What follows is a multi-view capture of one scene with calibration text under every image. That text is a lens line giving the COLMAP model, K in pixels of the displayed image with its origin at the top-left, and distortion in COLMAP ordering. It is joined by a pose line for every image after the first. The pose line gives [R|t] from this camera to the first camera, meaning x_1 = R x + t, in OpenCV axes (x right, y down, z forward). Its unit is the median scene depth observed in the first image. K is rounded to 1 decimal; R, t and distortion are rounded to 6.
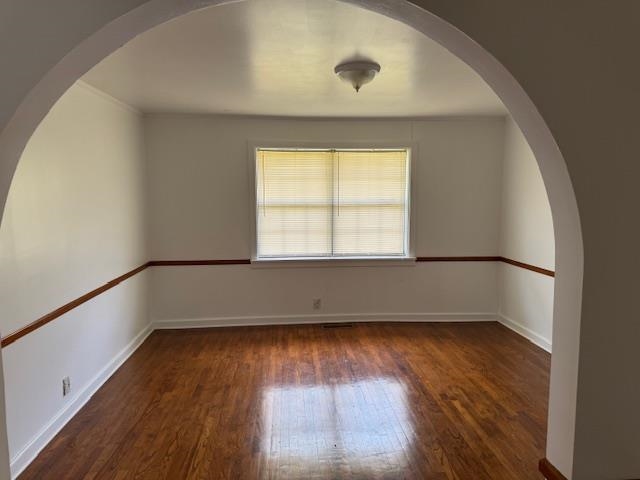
lens RADIAL K [[449.7, 0, 318.1], [0, 449.7, 241.5], [0, 0, 1]] dist [0.064307, -0.062102]
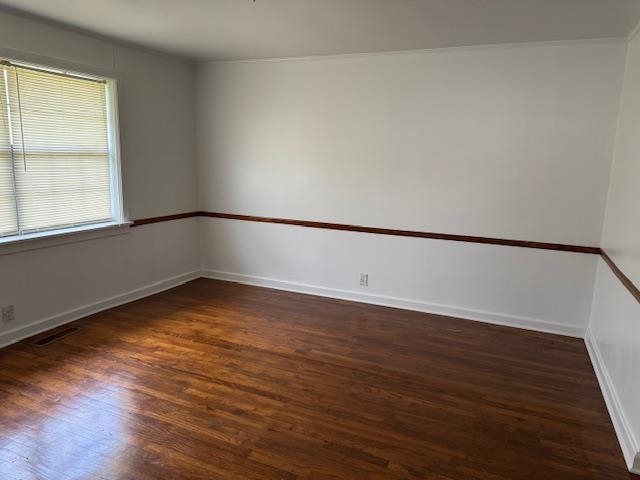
lens RADIAL K [[449.7, 0, 318.1], [0, 449.7, 241.5], [0, 0, 1]] dist [0.064307, -0.062102]
pose [[0.459811, -0.148687, 0.875481, -0.353578], [0.062765, 0.988859, 0.134977, -0.018185], [-0.885796, -0.007114, 0.464020, 0.339607]]
